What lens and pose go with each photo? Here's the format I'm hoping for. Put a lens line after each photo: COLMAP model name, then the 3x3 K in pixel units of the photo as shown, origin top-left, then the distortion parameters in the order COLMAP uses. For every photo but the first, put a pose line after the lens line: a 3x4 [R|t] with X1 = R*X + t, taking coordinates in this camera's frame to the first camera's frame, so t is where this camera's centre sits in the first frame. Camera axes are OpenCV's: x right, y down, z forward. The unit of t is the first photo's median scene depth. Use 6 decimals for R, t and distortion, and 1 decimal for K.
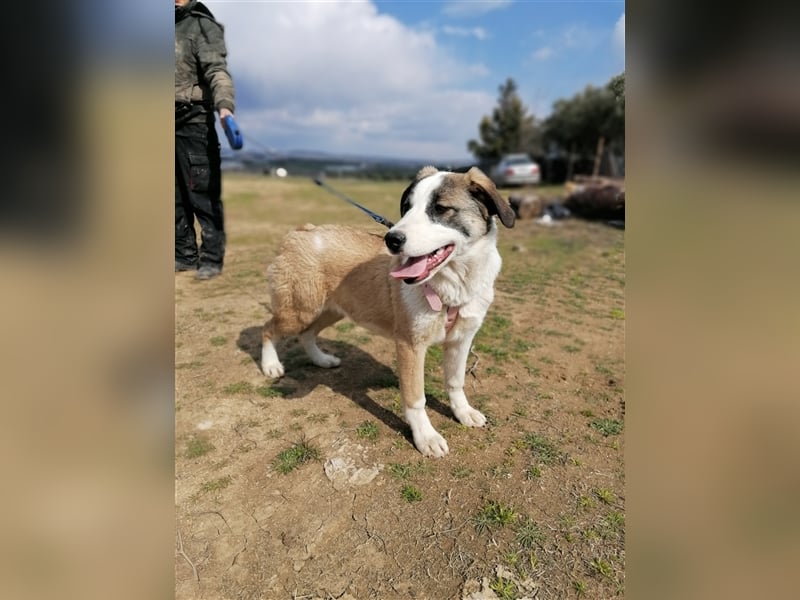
lens RADIAL K [[446.8, 0, 376.5], [0, 446.8, 312.2], [0, 0, 1]] dist [0.032913, -0.025604]
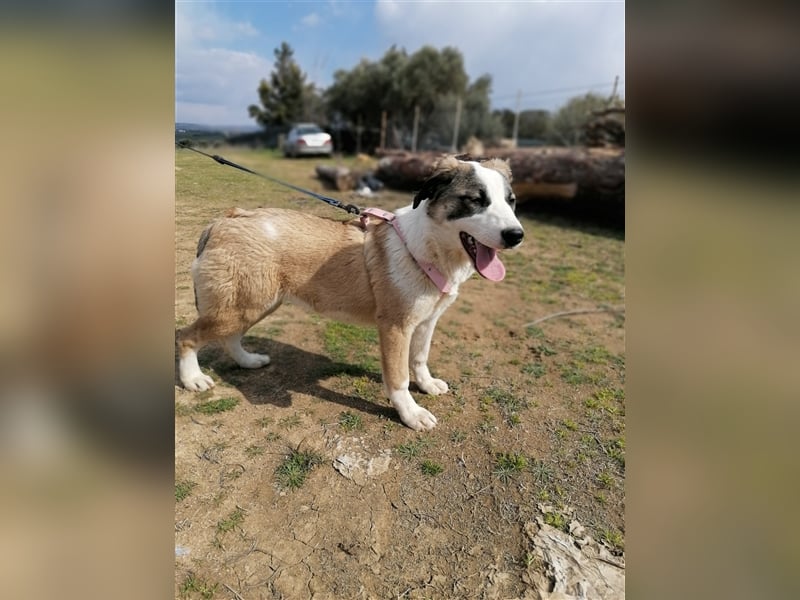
lens RADIAL K [[446.8, 0, 381.7], [0, 446.8, 324.8], [0, 0, 1]] dist [0.032913, -0.025604]
pose [[0.897378, -0.149589, 0.415133, -0.326997], [0.113328, 0.987359, 0.110807, -0.044143], [-0.426461, -0.052390, 0.902988, 0.095989]]
